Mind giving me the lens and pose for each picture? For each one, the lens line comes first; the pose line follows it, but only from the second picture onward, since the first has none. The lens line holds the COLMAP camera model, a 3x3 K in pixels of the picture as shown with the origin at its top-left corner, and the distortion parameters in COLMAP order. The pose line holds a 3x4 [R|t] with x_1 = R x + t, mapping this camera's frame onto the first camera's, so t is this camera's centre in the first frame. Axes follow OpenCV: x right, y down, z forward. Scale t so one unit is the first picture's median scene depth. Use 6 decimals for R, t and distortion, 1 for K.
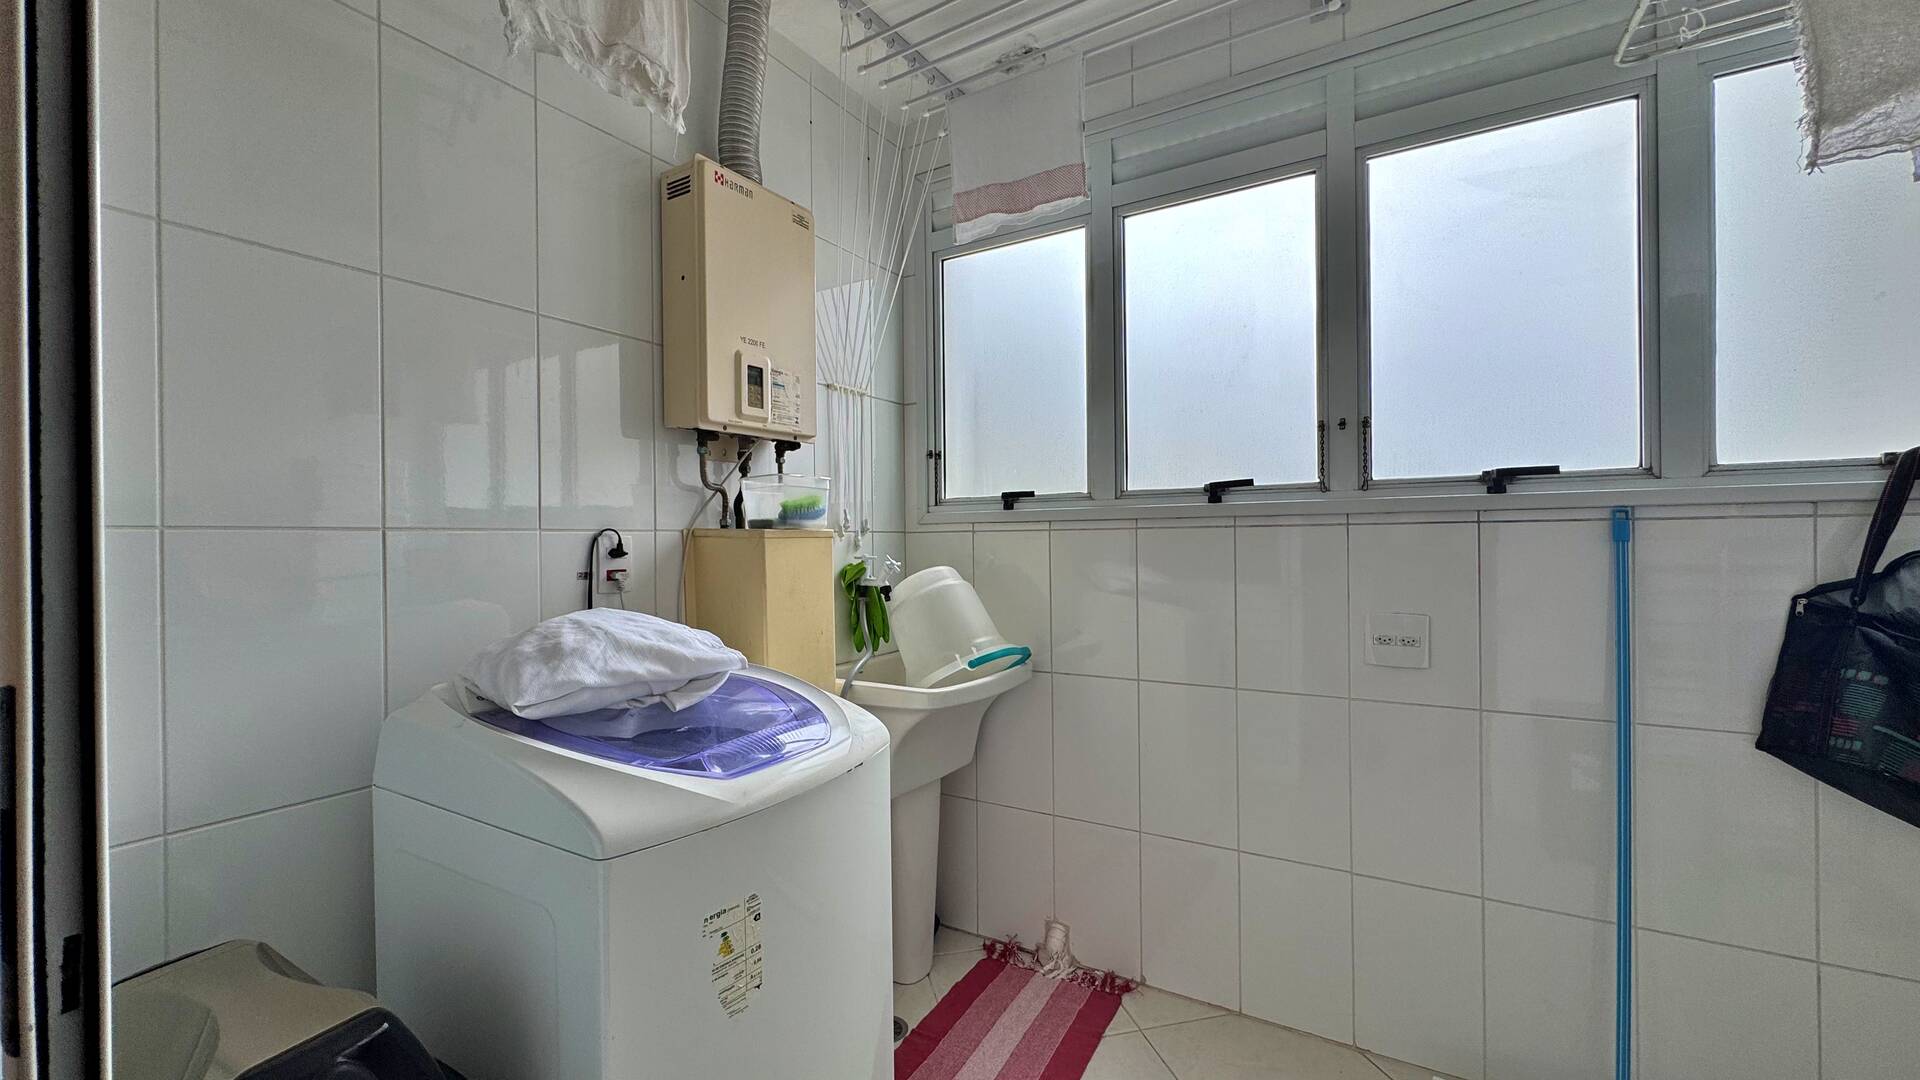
lens RADIAL K [[764.2, 0, 959.9], [0, 764.2, 540.9], [0, 0, 1]] dist [-0.002244, 0.000337]
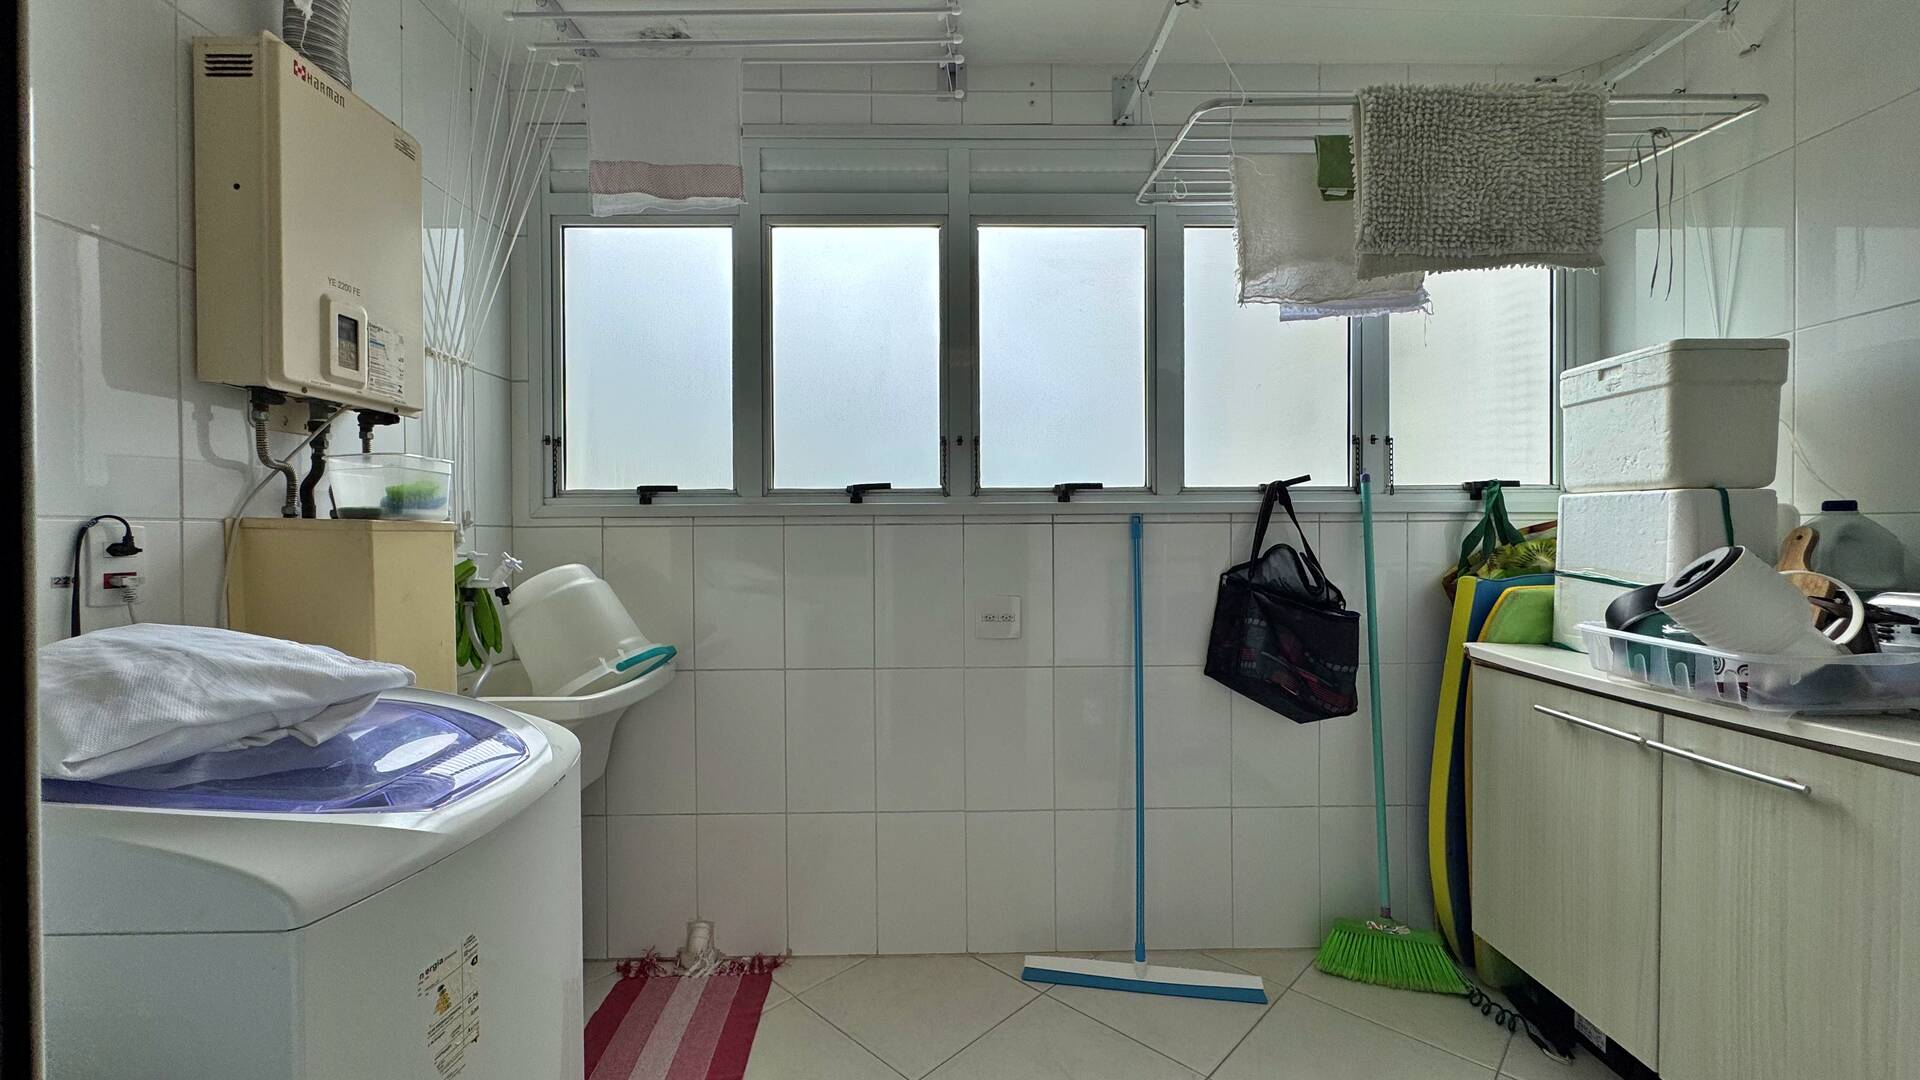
lens RADIAL K [[764.2, 0, 958.7], [0, 764.2, 540.5], [0, 0, 1]] dist [-0.002244, 0.000337]
pose [[0.845556, 0.002209, 0.533883, -0.148923], [-0.002682, 0.999996, 0.000109, 0.004632], [-0.533881, -0.001524, 0.845558, -0.021221]]
